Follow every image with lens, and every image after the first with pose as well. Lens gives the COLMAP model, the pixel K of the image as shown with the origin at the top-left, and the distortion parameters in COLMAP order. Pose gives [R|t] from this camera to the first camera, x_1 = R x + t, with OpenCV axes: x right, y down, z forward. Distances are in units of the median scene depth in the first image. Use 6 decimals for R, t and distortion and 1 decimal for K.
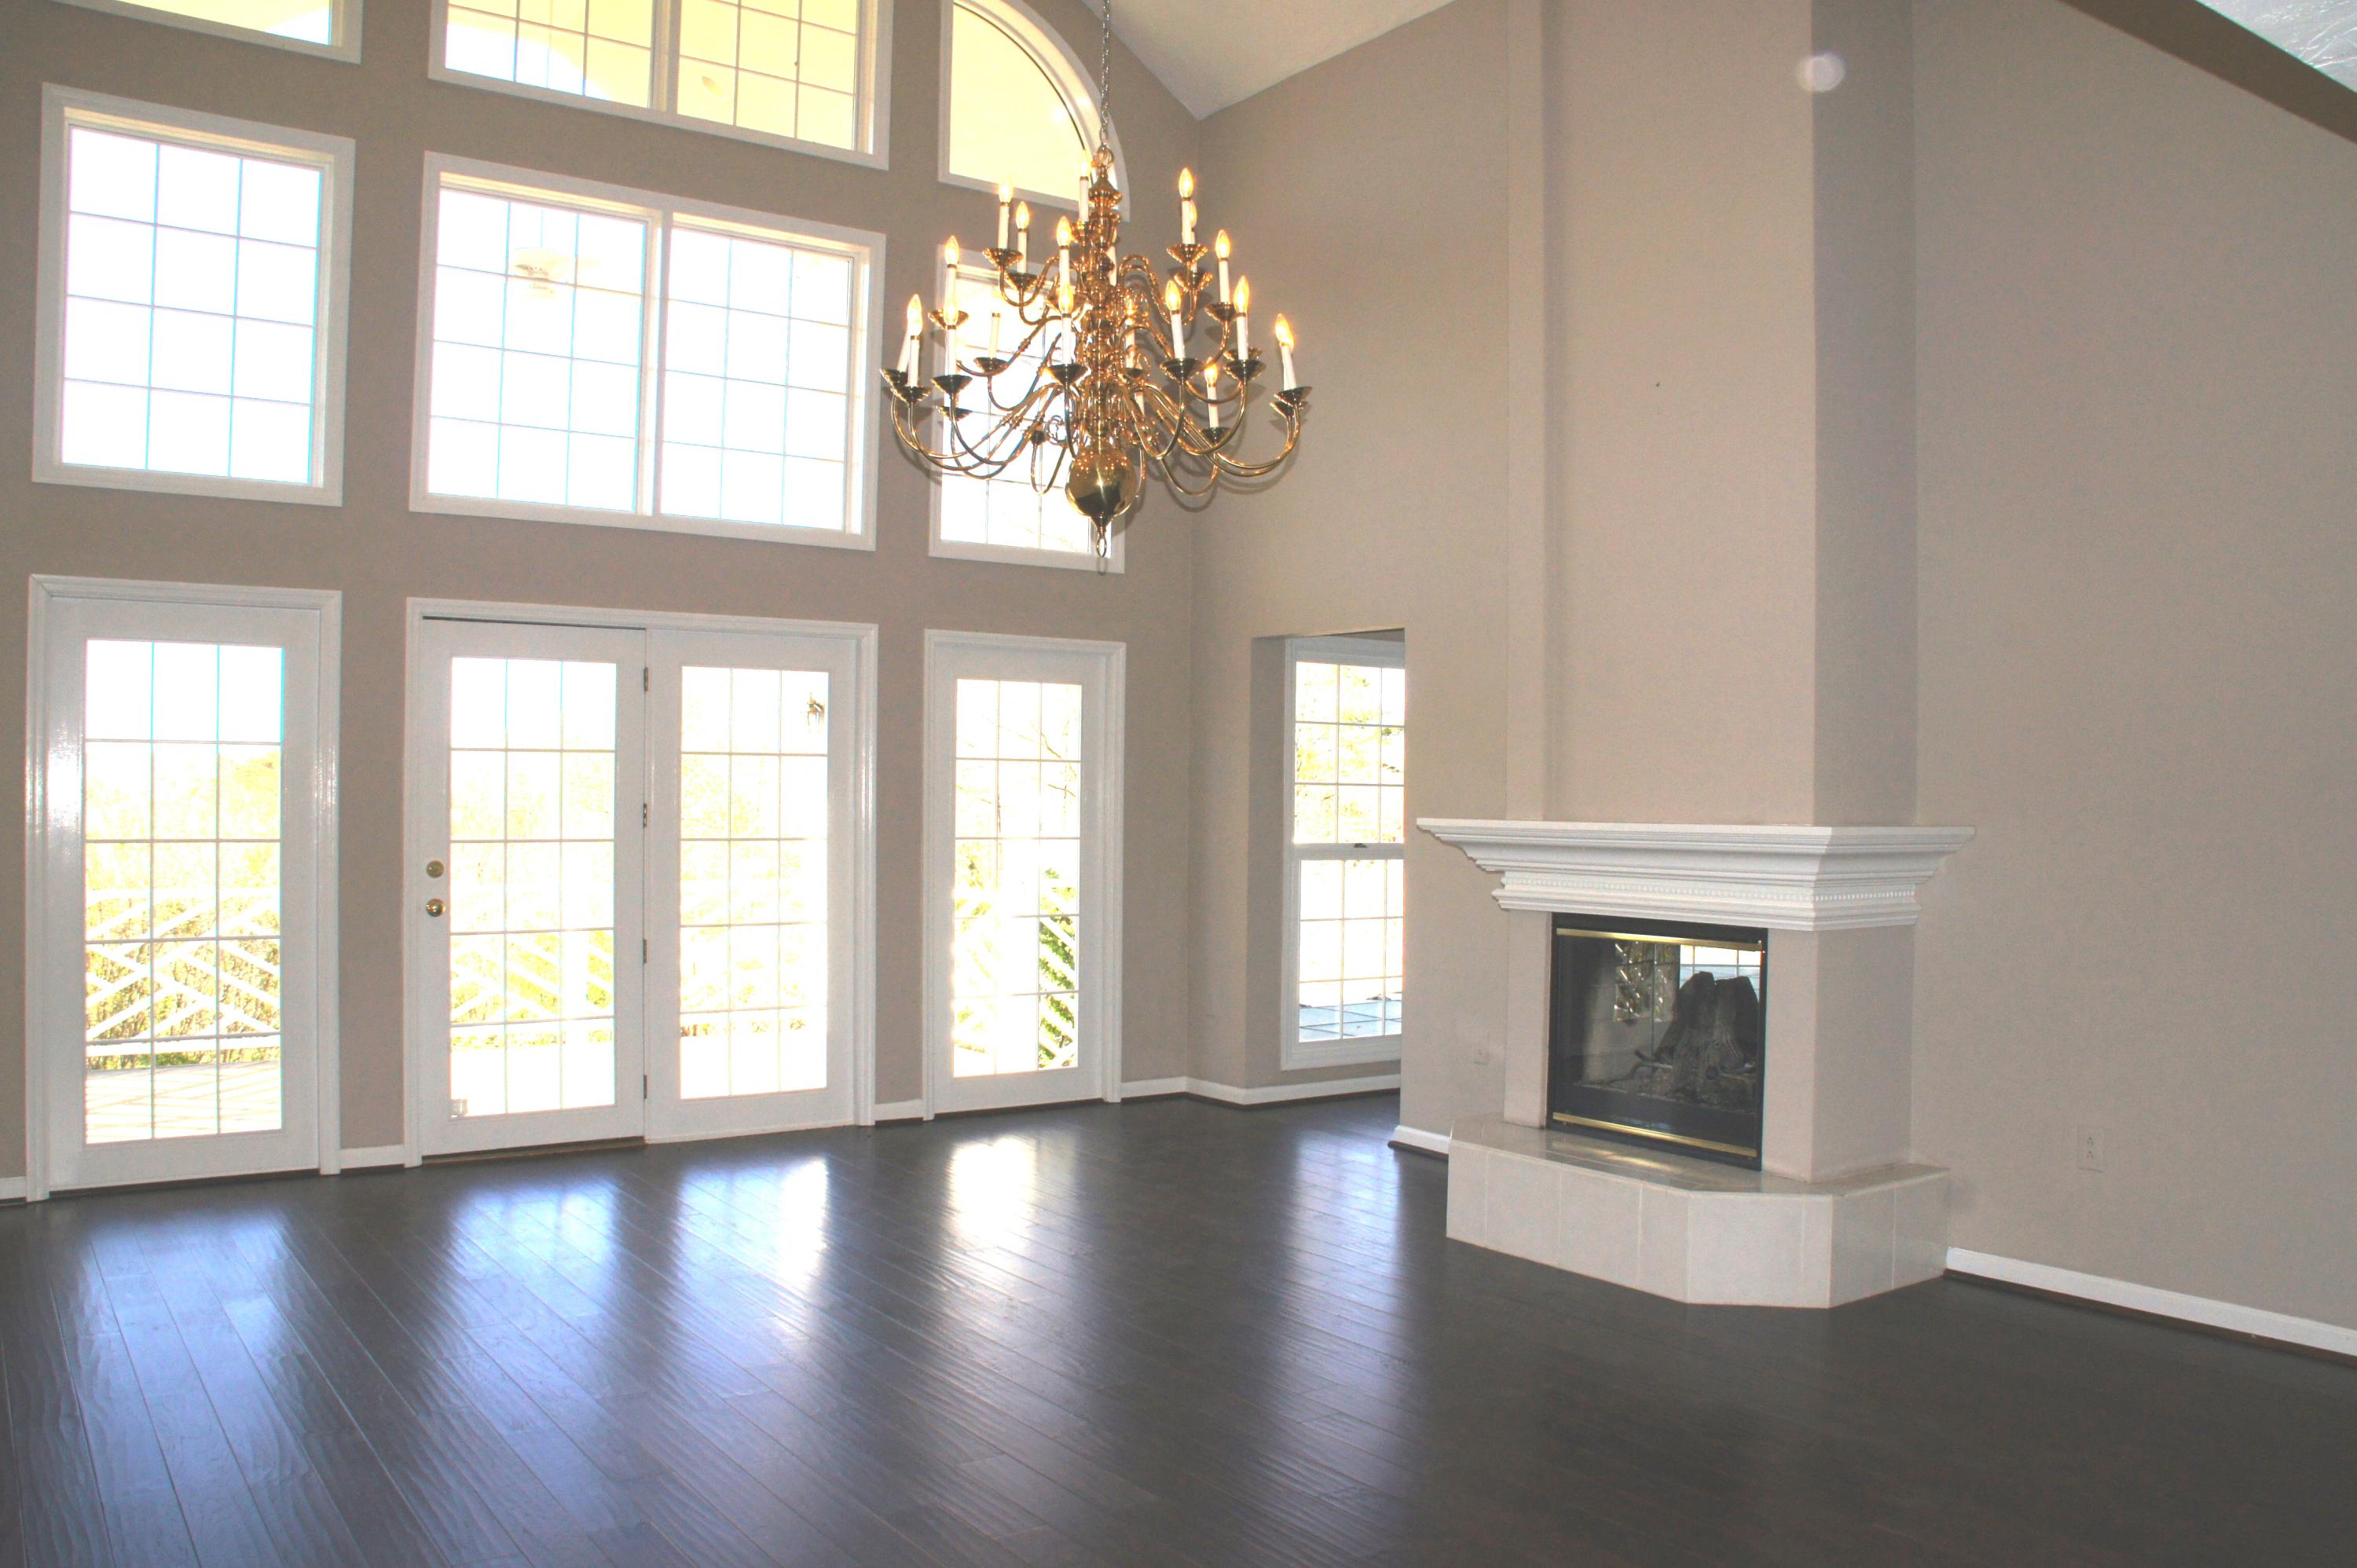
lens RADIAL K [[1827.7, 0, 1178.5], [0, 1827.7, 784.0], [0, 0, 1]] dist [-0.190534, 0.119210]
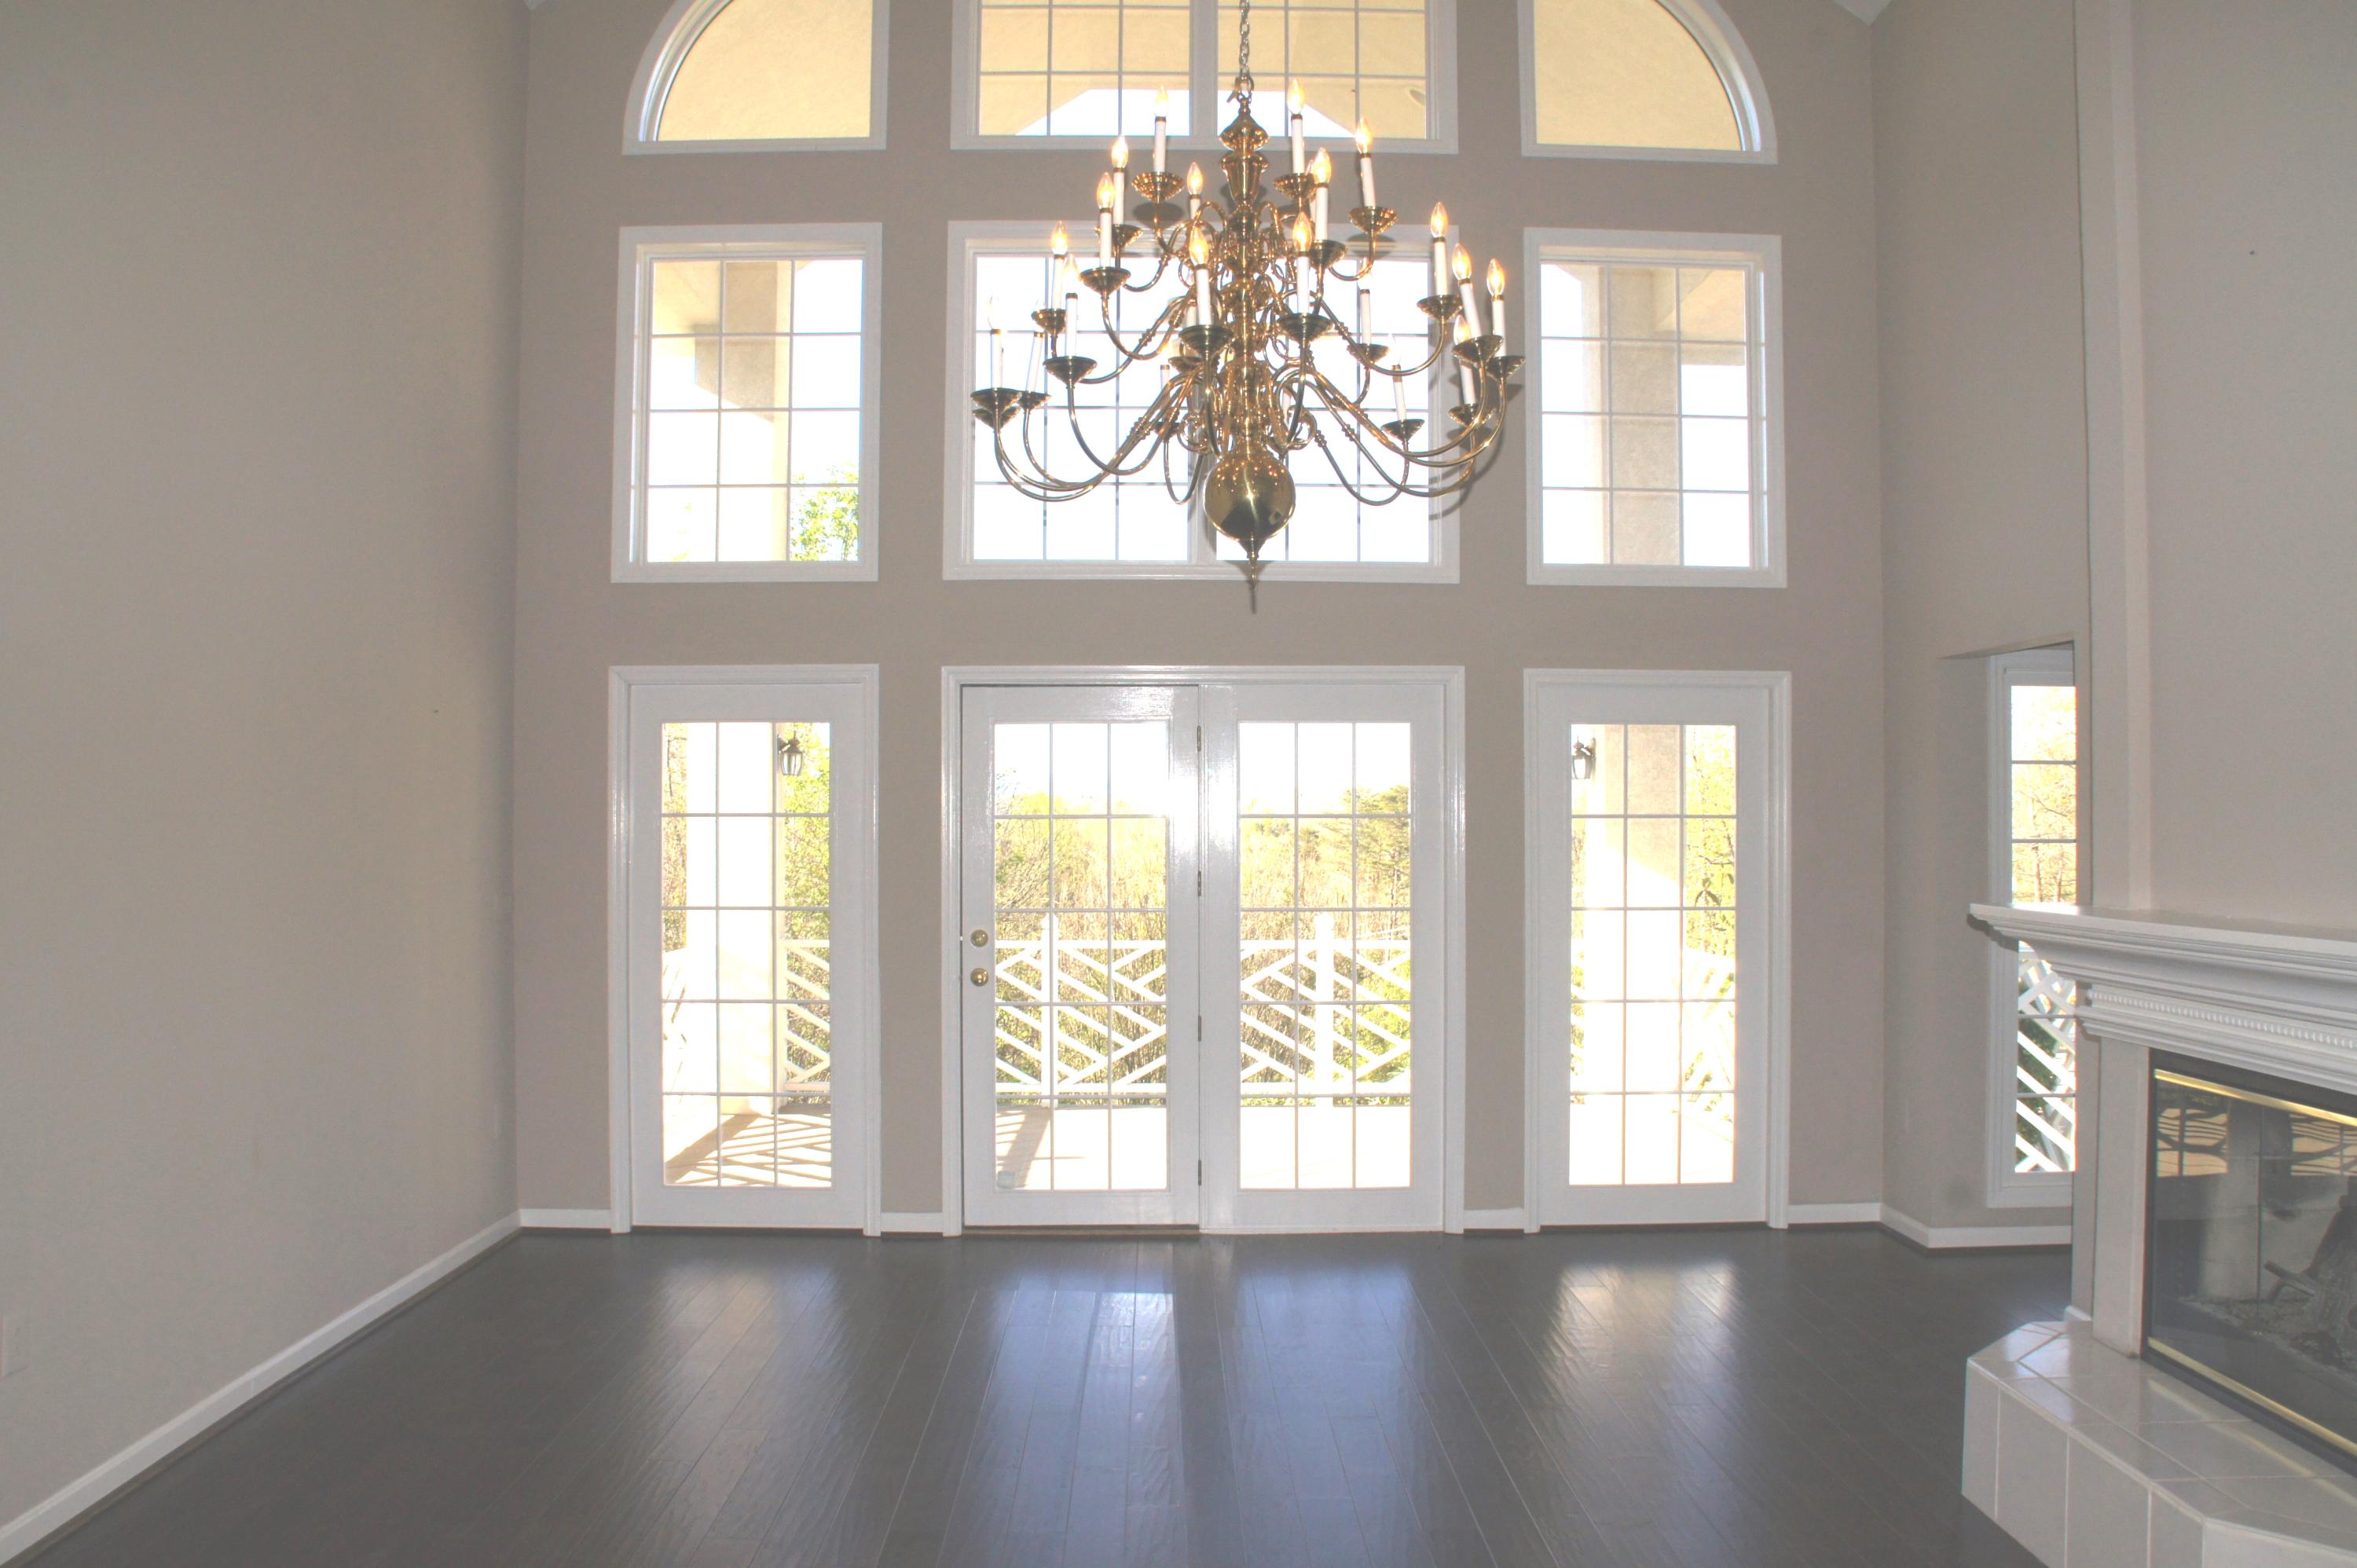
lens RADIAL K [[1888.1, 0, 1178.5], [0, 1888.1, 838.4], [0, 0, 1]] dist [-0.164447, 0.001530]
pose [[0.823845, -0.015158, -0.566612, 0.267317], [0.011512, 0.999884, -0.010011, 0.003993], [0.566698, 0.001724, 0.823924, 0.191416]]
